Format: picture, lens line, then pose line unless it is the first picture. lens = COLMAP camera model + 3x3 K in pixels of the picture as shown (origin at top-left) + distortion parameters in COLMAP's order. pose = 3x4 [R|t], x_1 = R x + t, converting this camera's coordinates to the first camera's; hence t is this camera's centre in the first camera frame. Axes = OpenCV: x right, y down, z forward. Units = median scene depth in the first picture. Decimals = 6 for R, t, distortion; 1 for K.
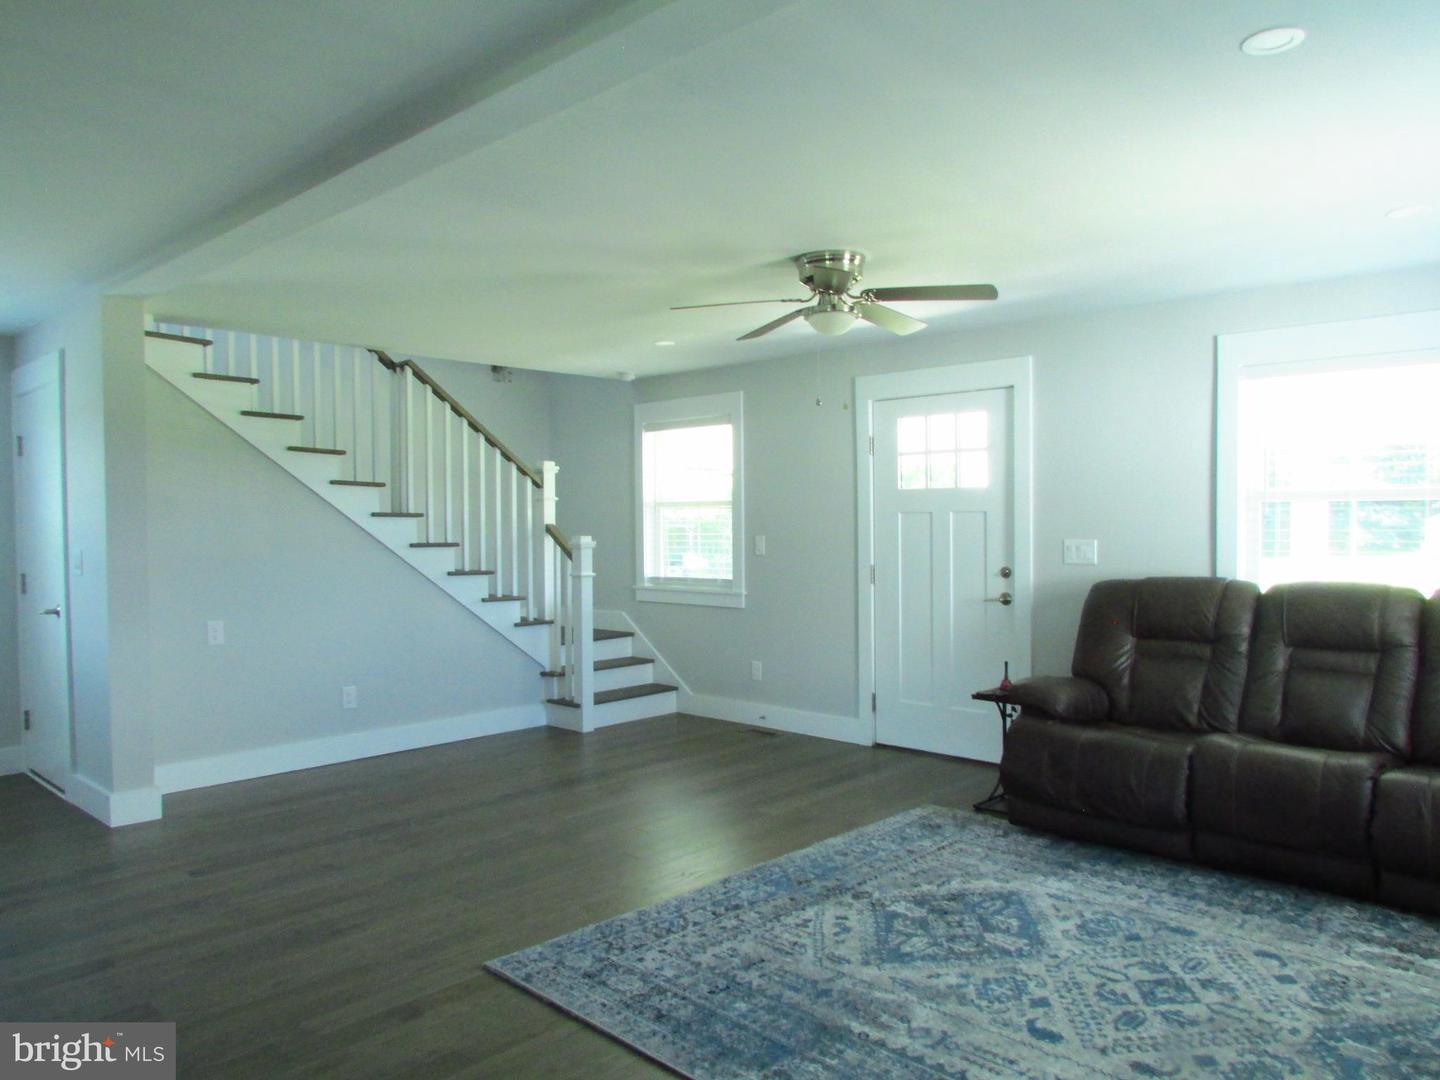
lens RADIAL K [[1033.7, 0, 728.8], [0, 1033.7, 542.9], [0, 0, 1]] dist [-0.003572, -0.002761]
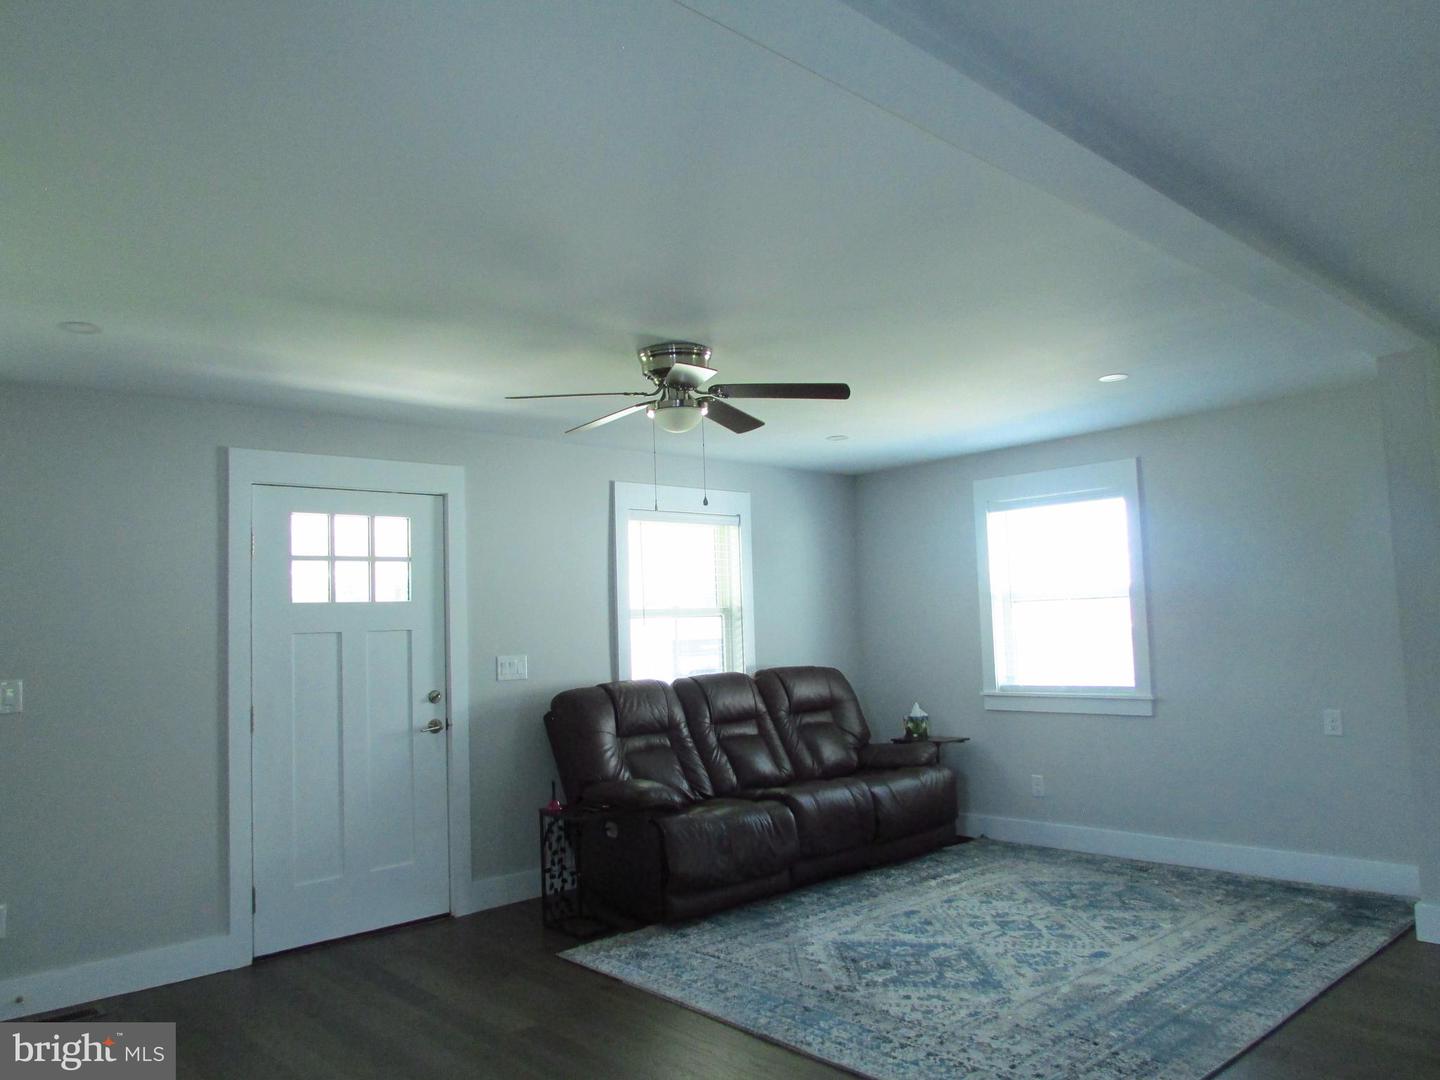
lens RADIAL K [[1033.7, 0, 728.8], [0, 1033.7, 542.9], [0, 0, 1]] dist [-0.003572, -0.002761]
pose [[0.069446, 0.081408, 0.994259, -0.861517], [0.050066, 0.995124, -0.084976, -0.021776], [-0.996329, 0.055679, 0.065032, 0.927114]]
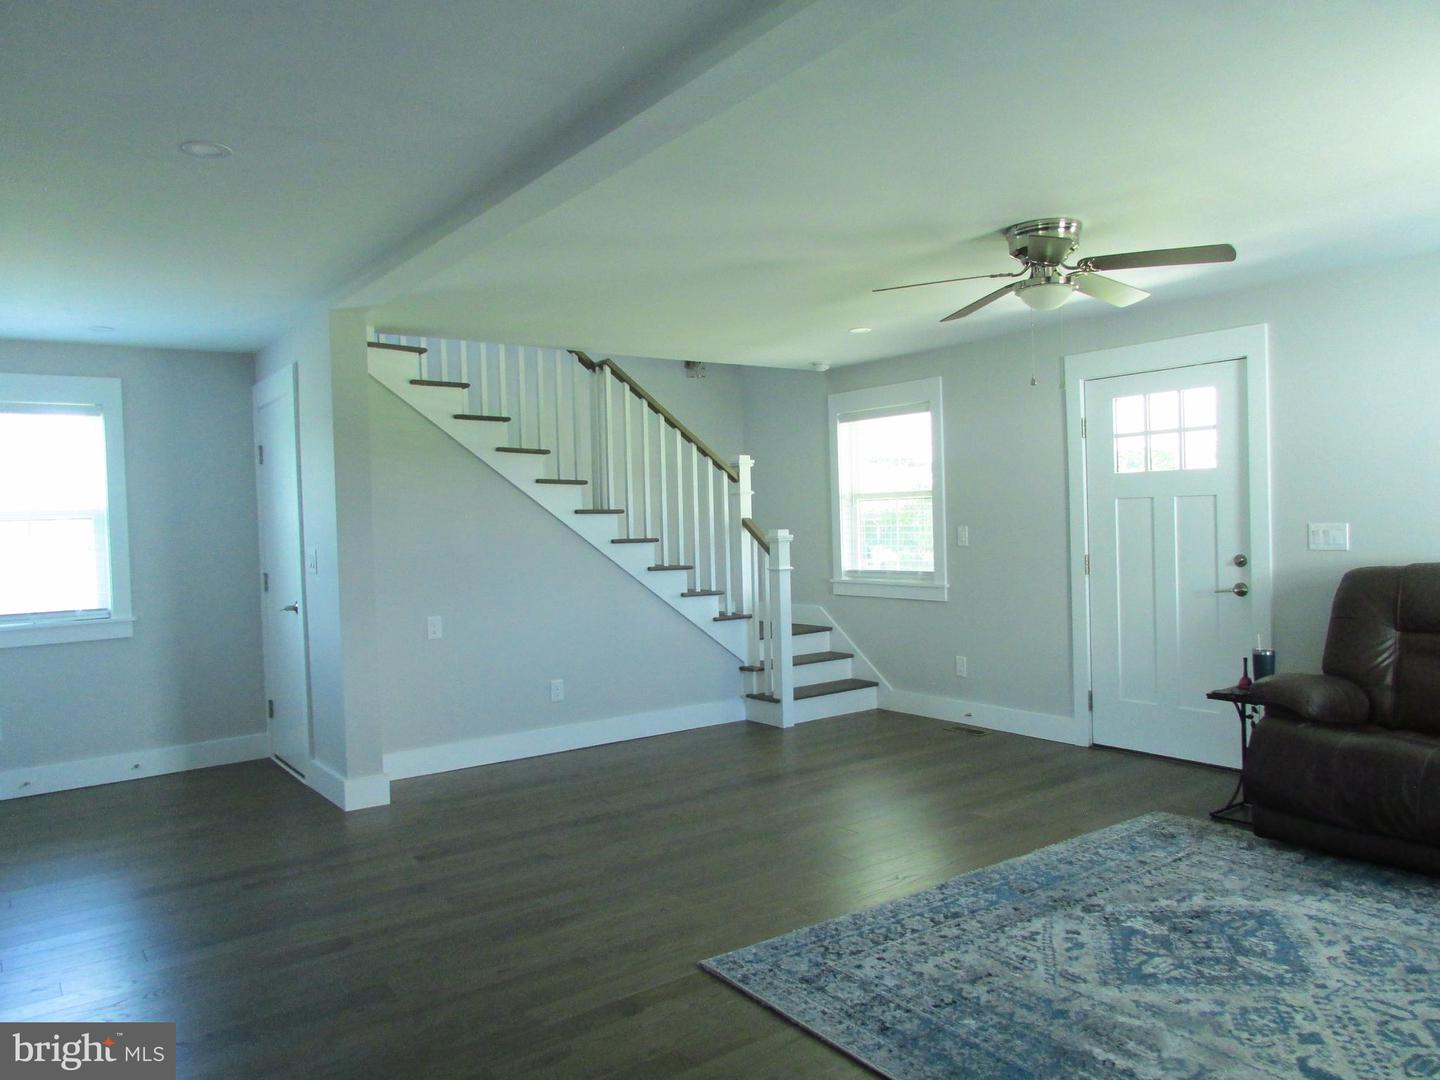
lens RADIAL K [[1038.1, 0, 740.1], [0, 1038.1, 540.7], [0, 0, 1]] dist [-0.007410, -0.005115]
pose [[0.985654, -0.015487, -0.168065, -0.020364], [0.016037, 0.999870, 0.001919, 0.002727], [0.168014, -0.004587, 0.985774, 0.024993]]
